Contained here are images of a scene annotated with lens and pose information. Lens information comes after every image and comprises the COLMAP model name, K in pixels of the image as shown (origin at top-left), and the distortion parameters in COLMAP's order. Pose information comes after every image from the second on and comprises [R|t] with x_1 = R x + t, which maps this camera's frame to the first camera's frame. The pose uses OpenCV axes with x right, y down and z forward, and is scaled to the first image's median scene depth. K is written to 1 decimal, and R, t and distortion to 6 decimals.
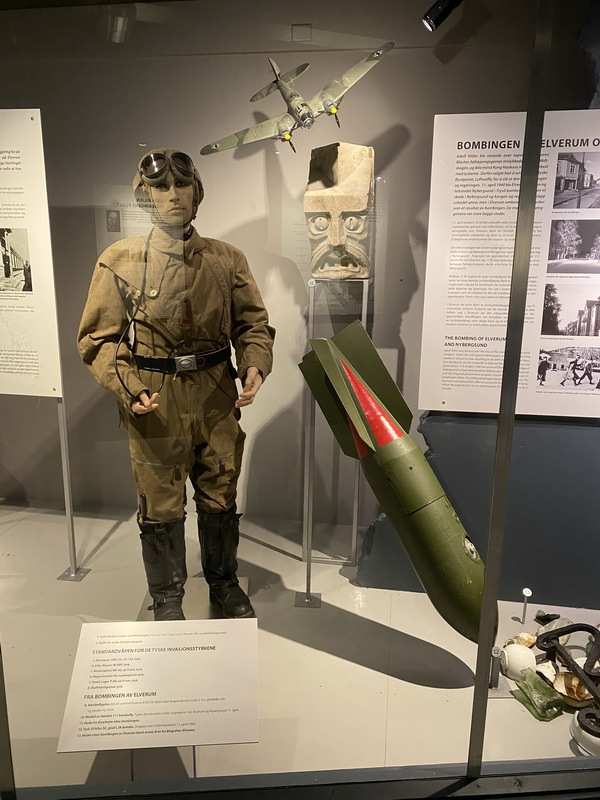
lens RADIAL K [[611.2, 0, 300.0], [0, 611.2, 400.0], [0, 0, 1]] dist [0.084618, -0.127946]
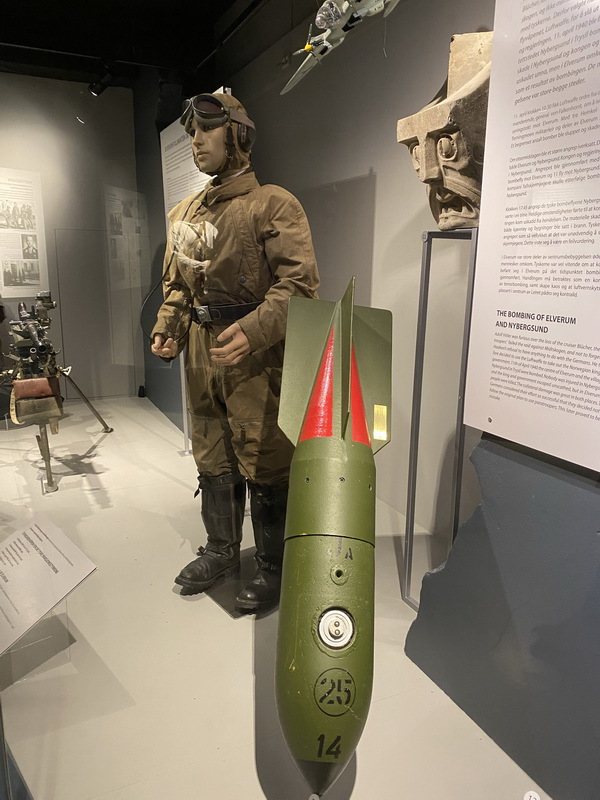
lens RADIAL K [[611.2, 0, 300.0], [0, 611.2, 400.0], [0, 0, 1]] dist [0.084618, -0.127946]
pose [[0.570476, 0.175908, -0.802255, 0.678388], [-0.188526, 0.978759, 0.080550, -0.031487], [0.799384, 0.105295, 0.591522, 0.529307]]
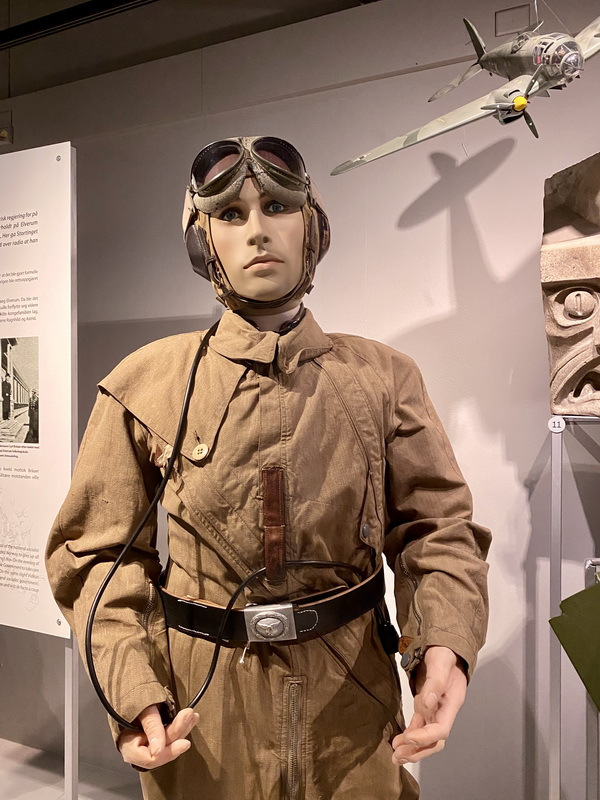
lens RADIAL K [[639.9, 0, 296.5], [0, 639.9, 397.7], [0, 0, 1]] dist [0.103006, -0.164287]
pose [[0.966879, -0.014125, -0.254843, -0.056766], [-0.043893, 0.974391, -0.220534, -0.105914], [0.251432, 0.224416, 0.941499, 0.544178]]
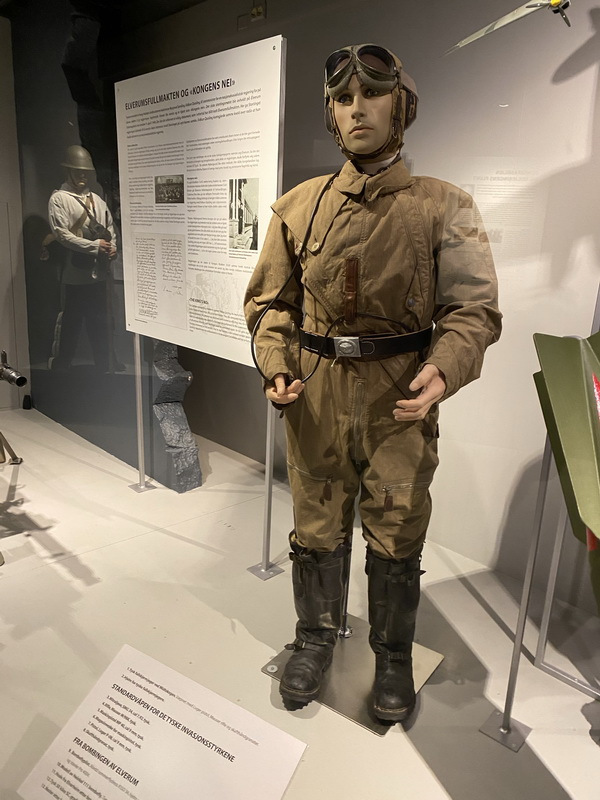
lens RADIAL K [[617.9, 0, 299.0], [0, 617.9, 396.2], [0, 0, 1]] dist [0.076846, -0.133434]
pose [[0.790917, 0.173079, -0.586936, 0.198689], [-0.172265, 0.983351, 0.057842, -0.033034], [0.587175, 0.055360, 0.807565, 0.358578]]
